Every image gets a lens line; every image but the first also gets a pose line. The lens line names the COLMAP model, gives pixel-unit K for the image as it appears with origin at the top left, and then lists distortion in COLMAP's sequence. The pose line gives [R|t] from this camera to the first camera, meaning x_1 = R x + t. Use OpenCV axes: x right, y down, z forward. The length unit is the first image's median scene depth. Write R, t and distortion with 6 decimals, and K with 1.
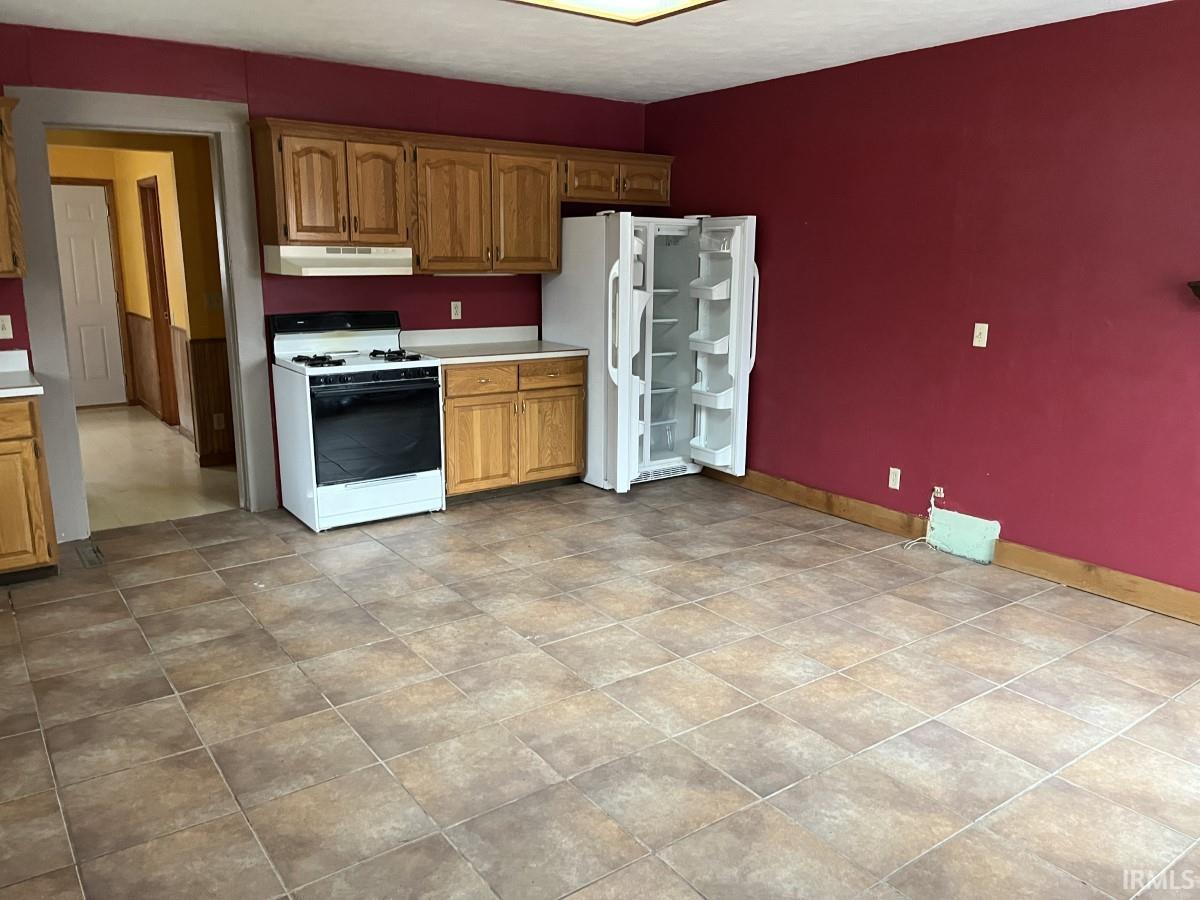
lens RADIAL K [[903.9, 0, 595.0], [0, 903.9, 444.3], [0, 0, 1]] dist [0.066253, -0.084027]
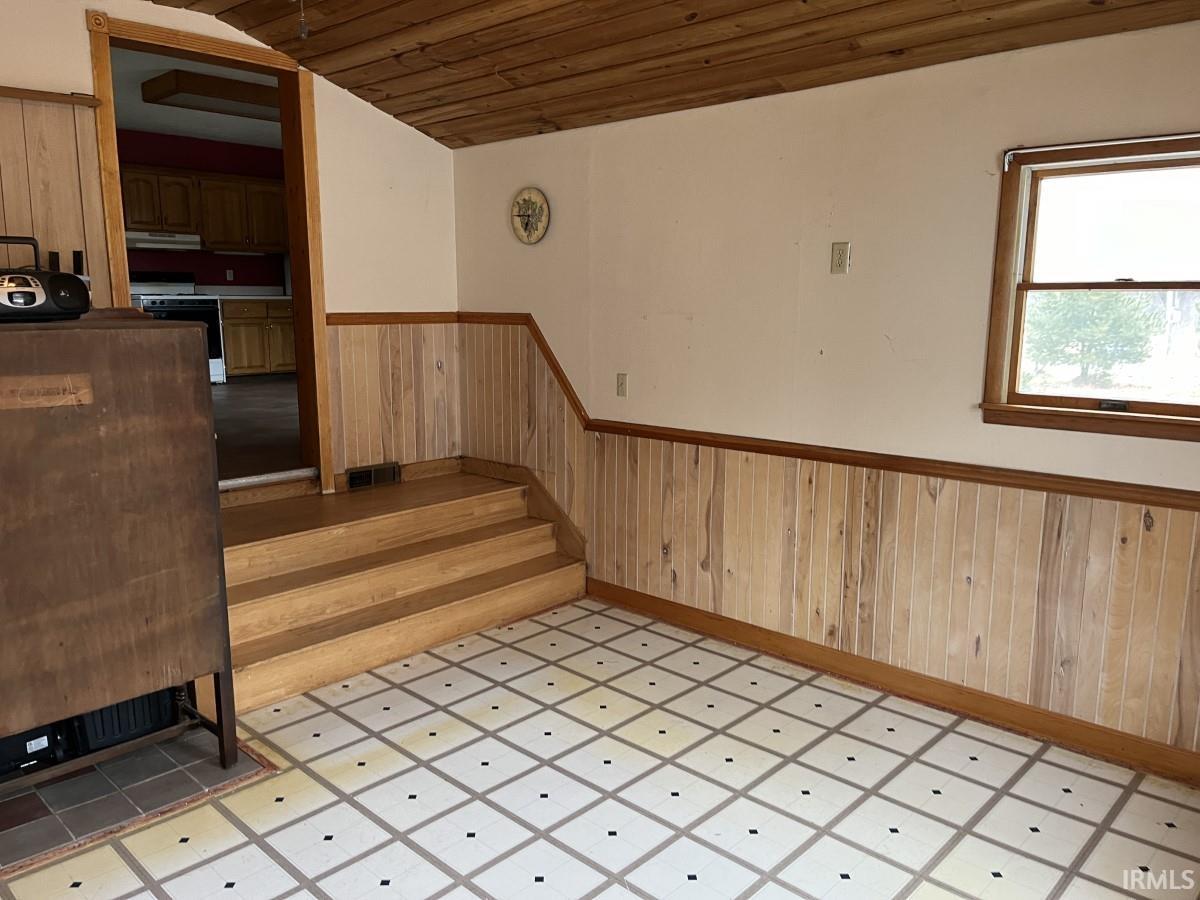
lens RADIAL K [[903.9, 0, 588.7], [0, 903.9, 454.9], [0, 0, 1]] dist [0.066253, -0.084027]
pose [[0.982247, -0.041907, 0.182850, 0.218170], [0.048506, 0.998318, -0.031765, 0.332788], [-0.181211, 0.040070, 0.982628, -0.951083]]
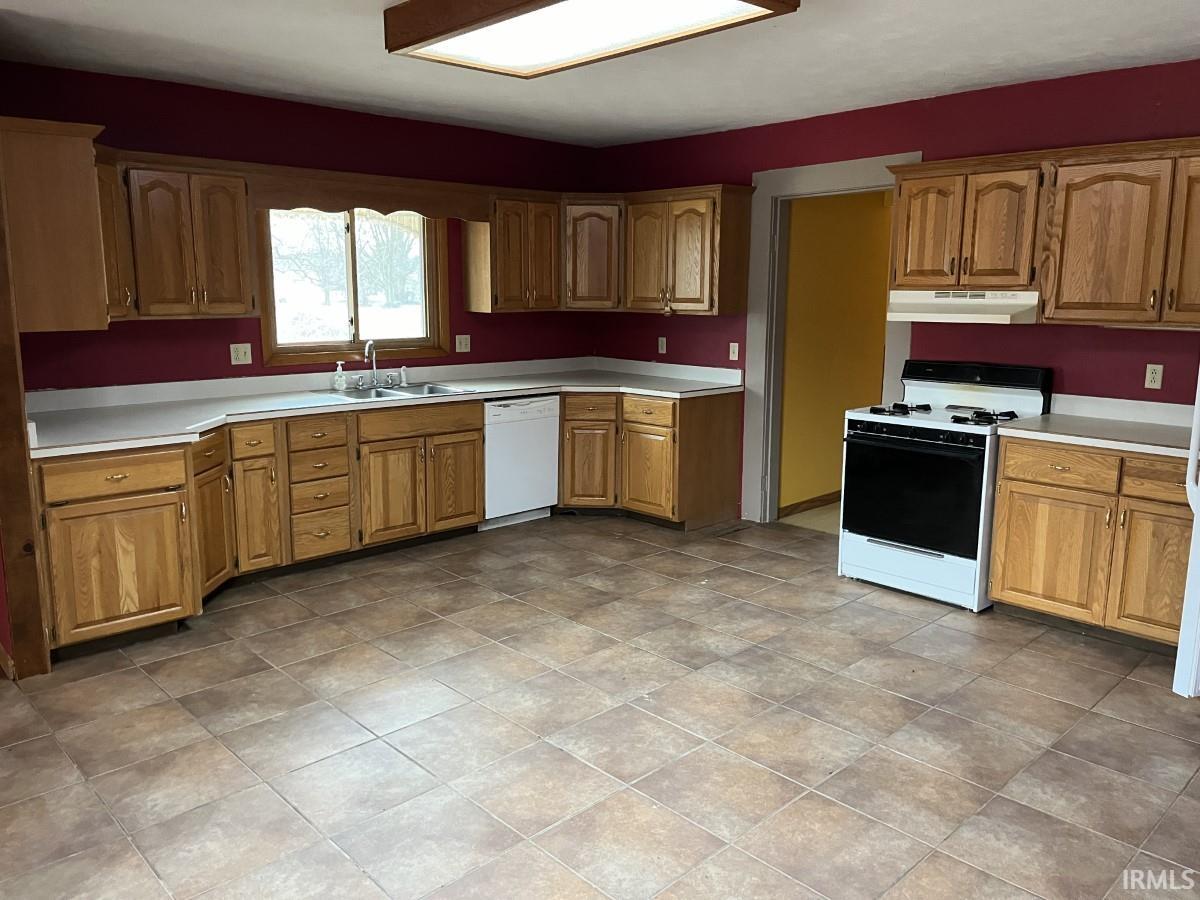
lens RADIAL K [[903.9, 0, 602.6], [0, 903.9, 437.8], [0, 0, 1]] dist [0.066253, -0.084027]
pose [[0.131219, 0.156492, -0.978924, 0.613925], [-0.208879, 0.969658, 0.127012, -0.122324], [0.969098, 0.187811, 0.159925, 0.566132]]
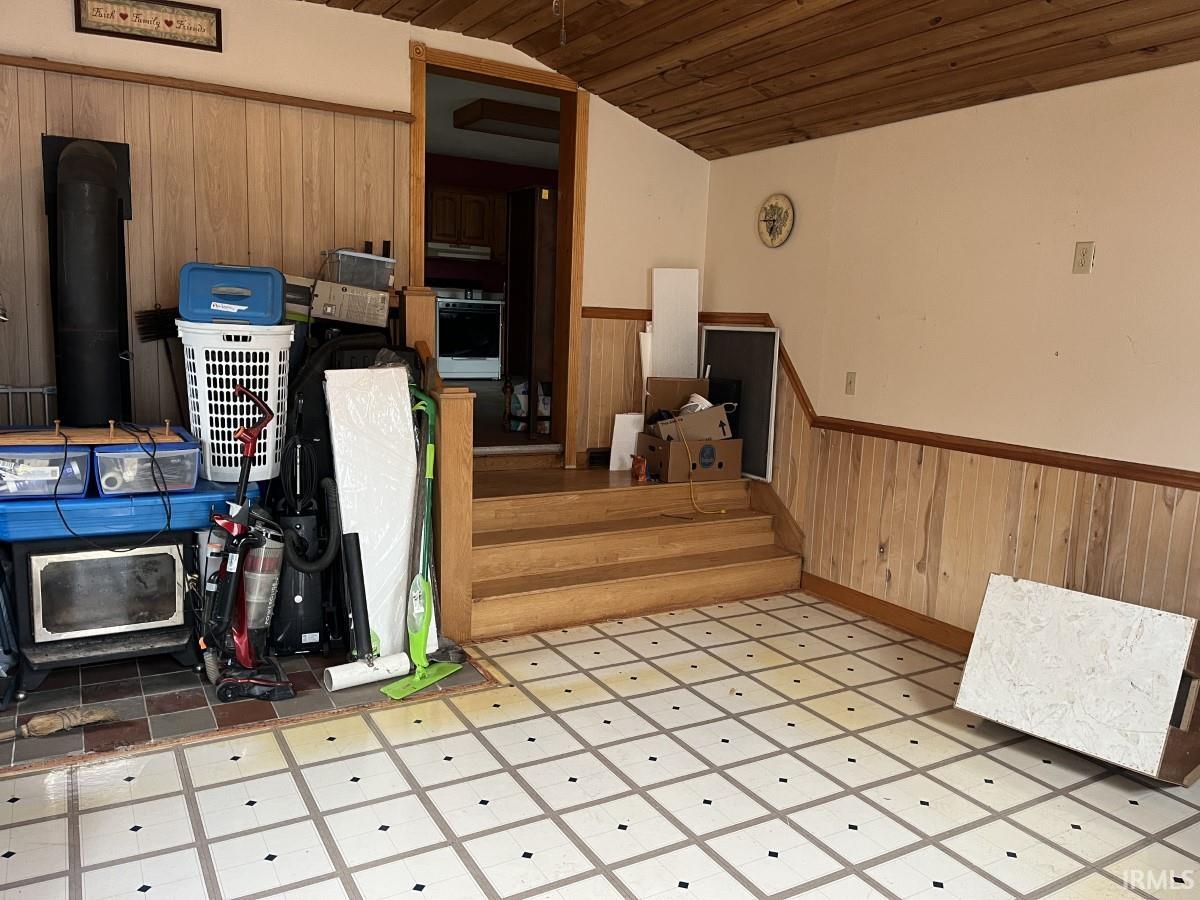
lens RADIAL K [[903.9, 0, 603.7], [0, 903.9, 447.2], [0, 0, 1]] dist [0.066253, -0.084027]
pose [[0.995719, 0.042750, -0.081949, 0.246736], [-0.048498, 0.996403, -0.069491, 0.376595], [0.078684, 0.073168, 0.994211, -1.006044]]
